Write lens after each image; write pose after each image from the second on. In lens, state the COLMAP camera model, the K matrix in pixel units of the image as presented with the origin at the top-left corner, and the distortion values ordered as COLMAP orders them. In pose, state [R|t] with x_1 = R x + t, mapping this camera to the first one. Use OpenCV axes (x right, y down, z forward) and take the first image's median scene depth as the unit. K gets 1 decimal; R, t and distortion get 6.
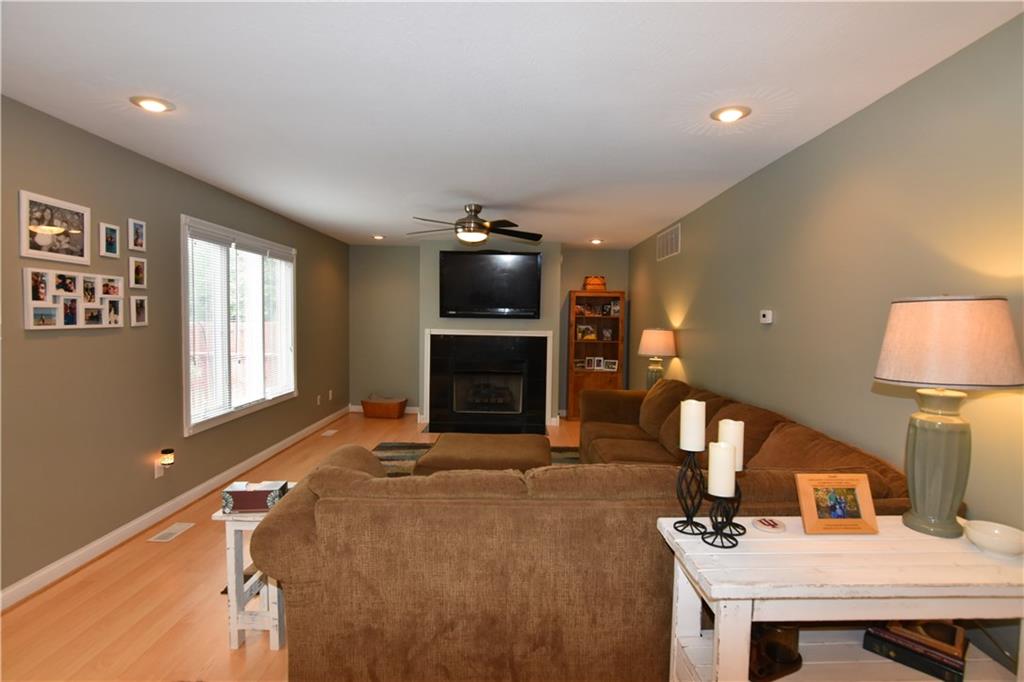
lens RADIAL K [[506.6, 0, 509.2], [0, 506.6, 338.9], [0, 0, 1]] dist [-0.010364, 0.000369]
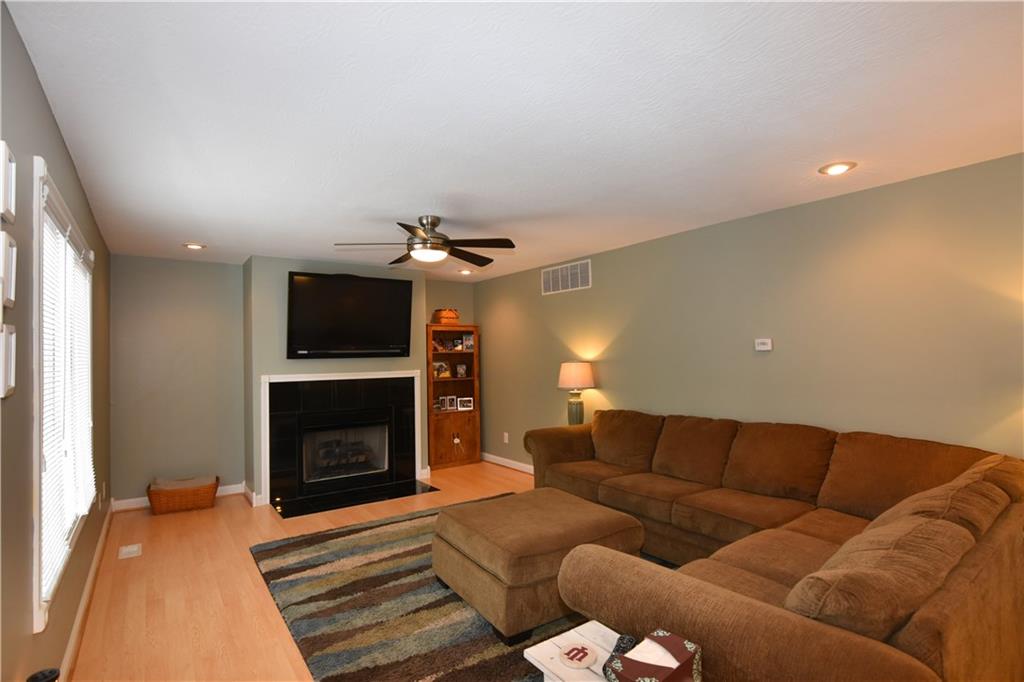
lens RADIAL K [[506.6, 0, 509.2], [0, 506.6, 338.9], [0, 0, 1]] dist [-0.010364, 0.000369]
pose [[0.817295, -0.013703, 0.576056, -0.289748], [0.055622, 0.996925, -0.055201, -0.011910], [-0.573528, 0.077157, 0.815544, 0.188004]]
